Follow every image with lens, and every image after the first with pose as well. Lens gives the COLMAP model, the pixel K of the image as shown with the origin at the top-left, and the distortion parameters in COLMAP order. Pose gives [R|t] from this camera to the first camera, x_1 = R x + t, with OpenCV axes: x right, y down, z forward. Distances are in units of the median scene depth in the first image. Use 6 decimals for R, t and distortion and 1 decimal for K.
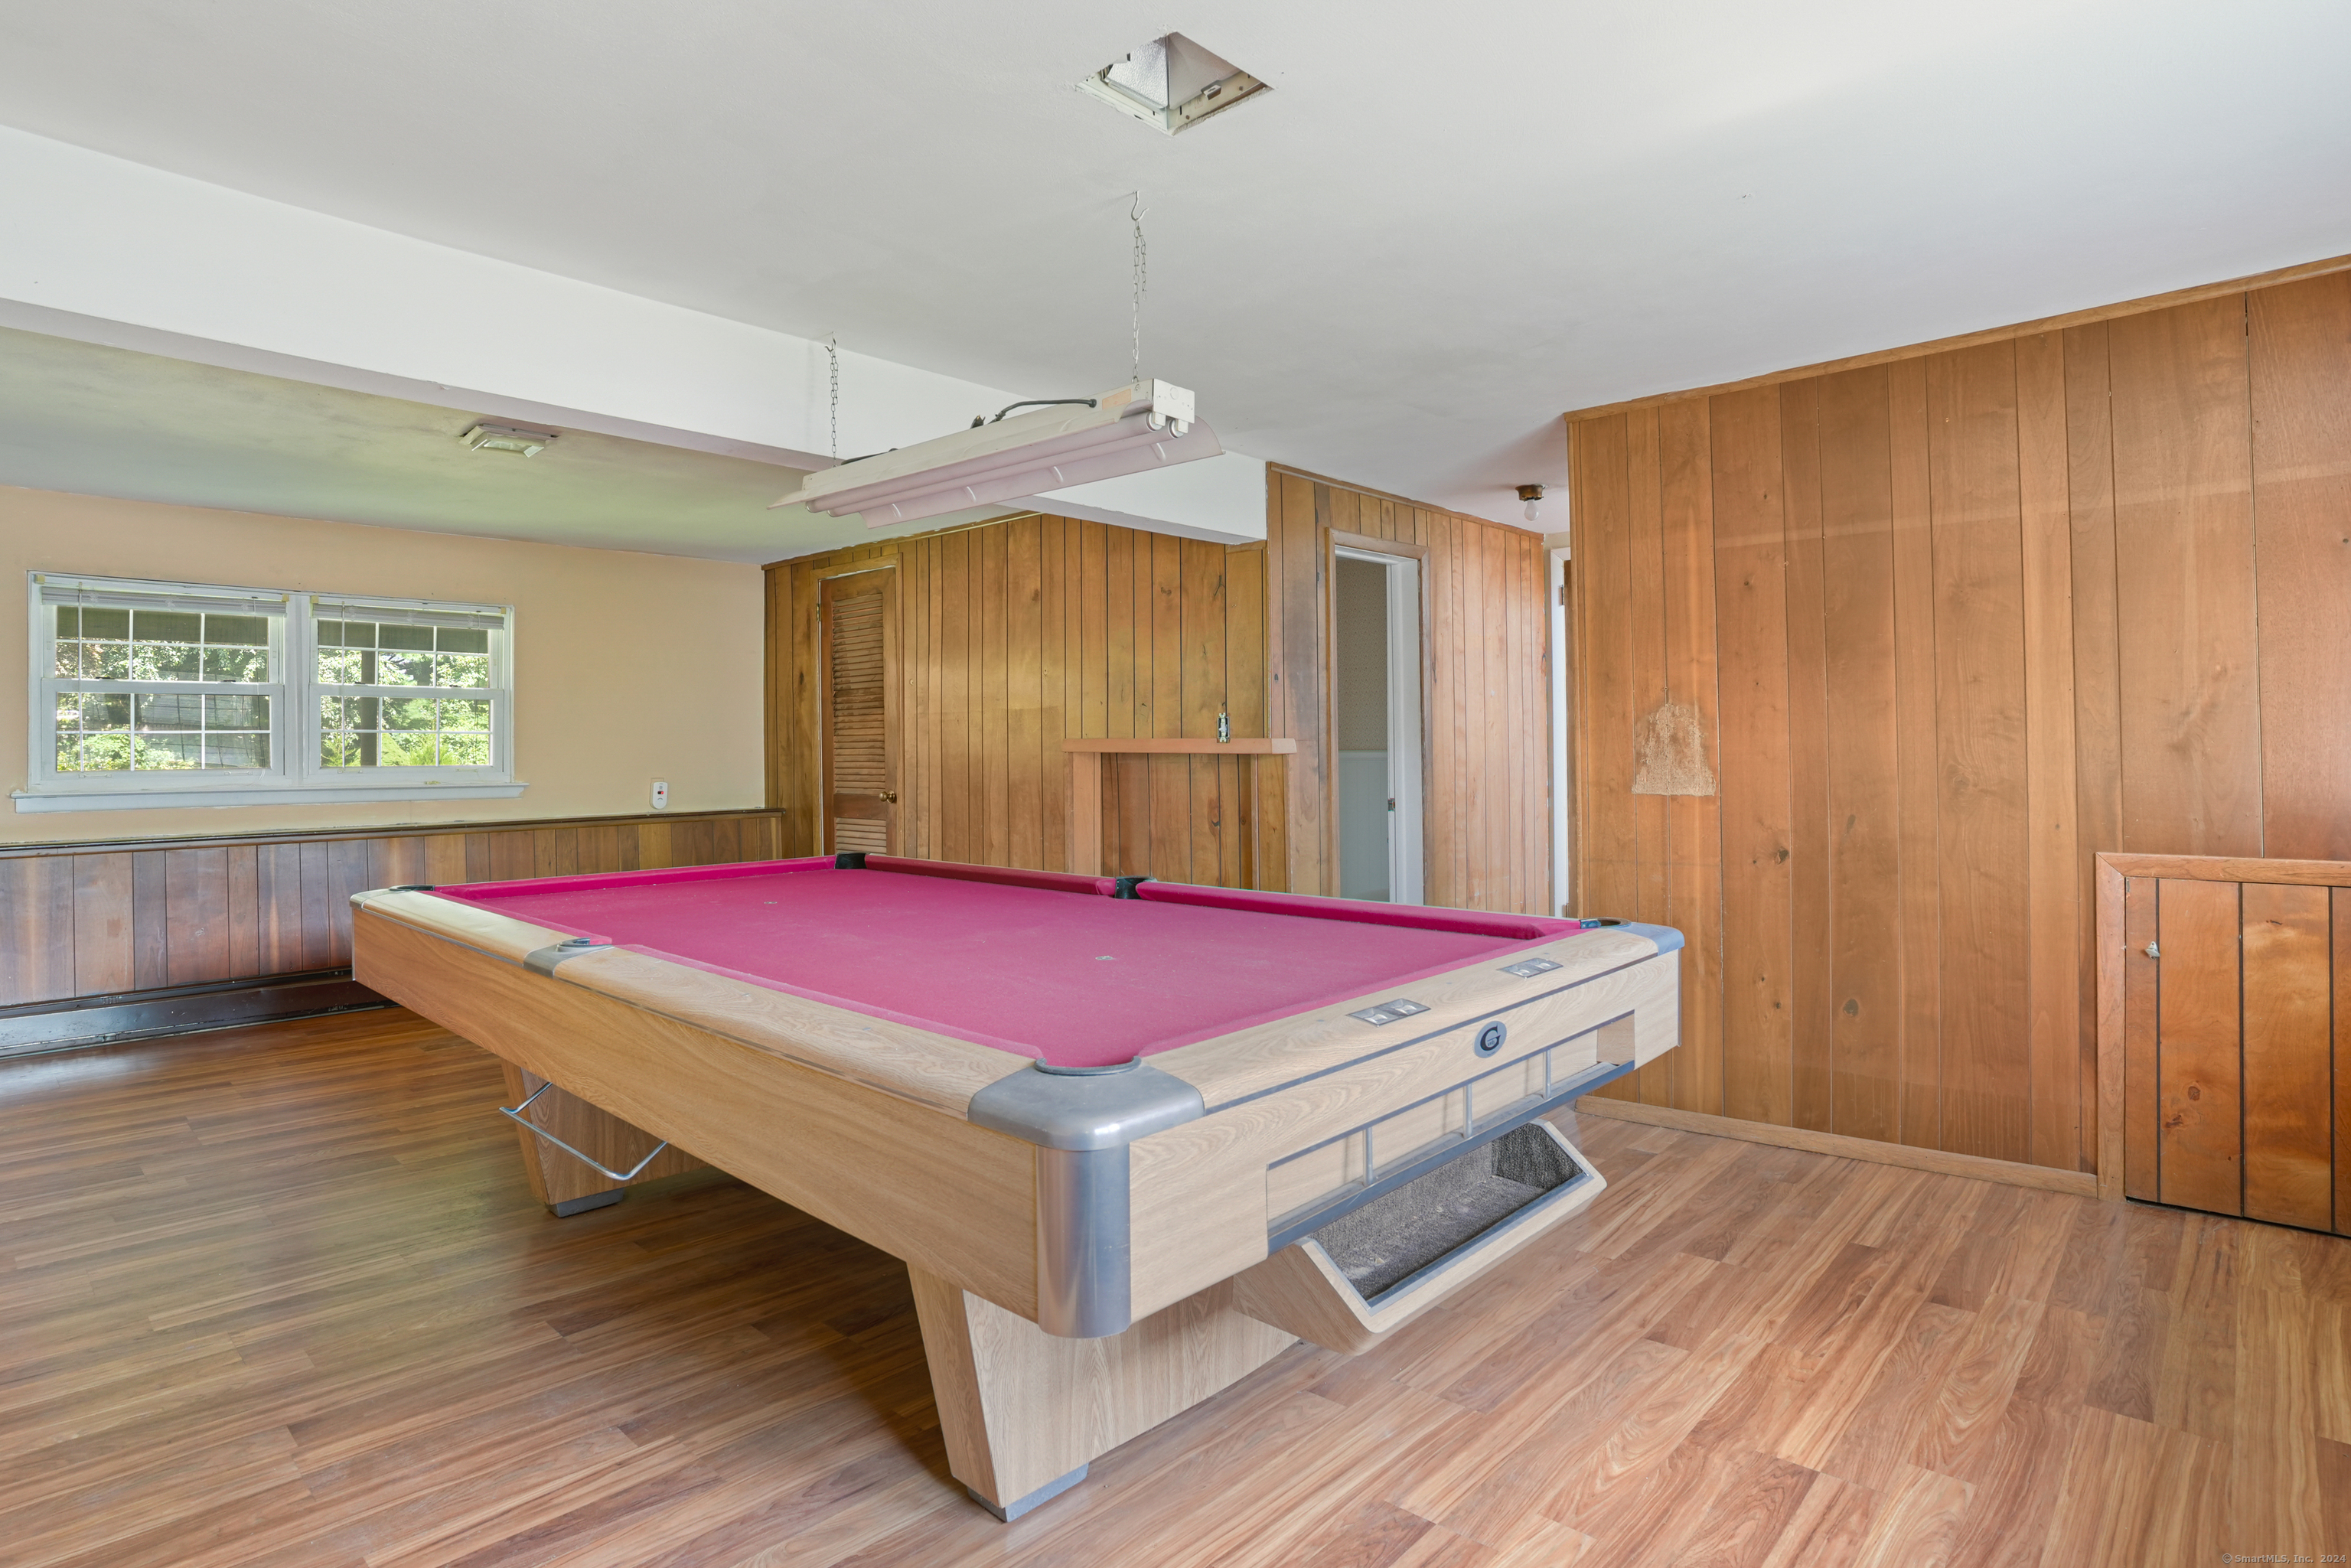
lens RADIAL K [[1204.2, 0, 1178.7], [0, 1204.2, 750.6], [0, 0, 1]] dist [-0.076625, 0.031138]
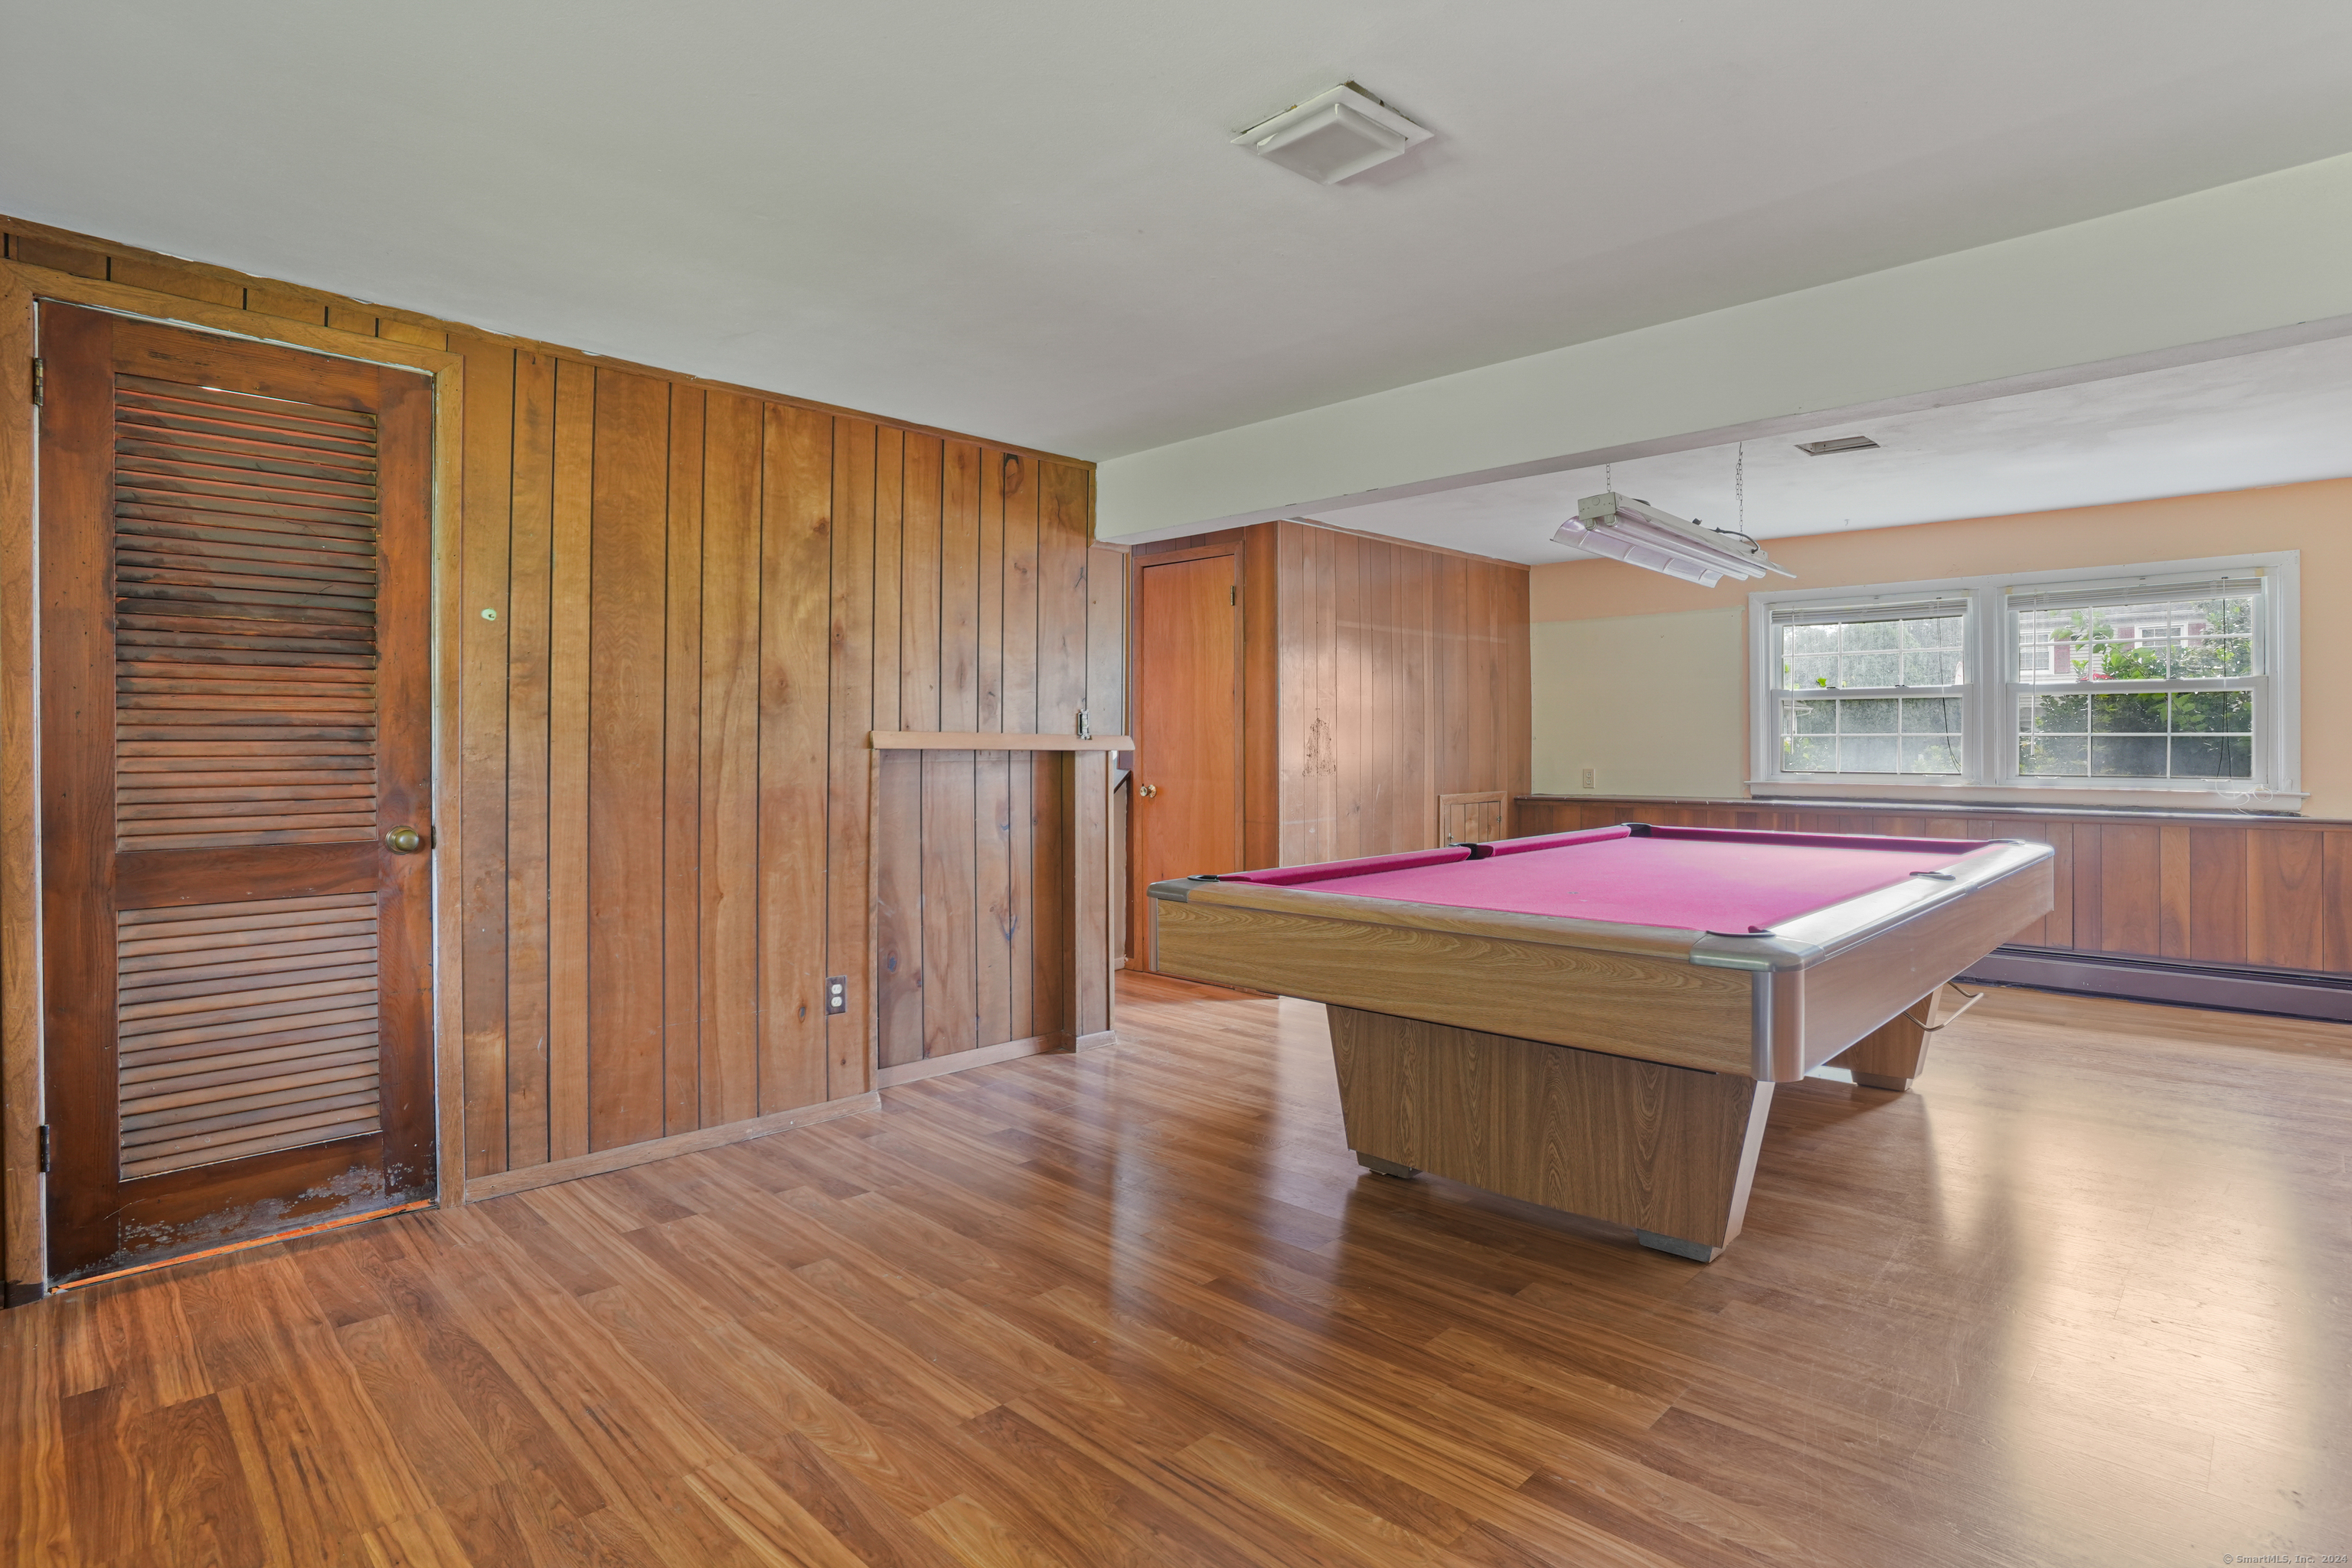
lens RADIAL K [[1204.7, 0, 1179.2], [0, 1204.7, 750.6], [0, 0, 1]] dist [-0.076625, 0.031138]
pose [[0.035936, 0.001805, 0.999352, -0.696937], [0.000755, 0.999998, -0.001833, 0.003113], [-0.999354, 0.000820, 0.035934, 0.662663]]
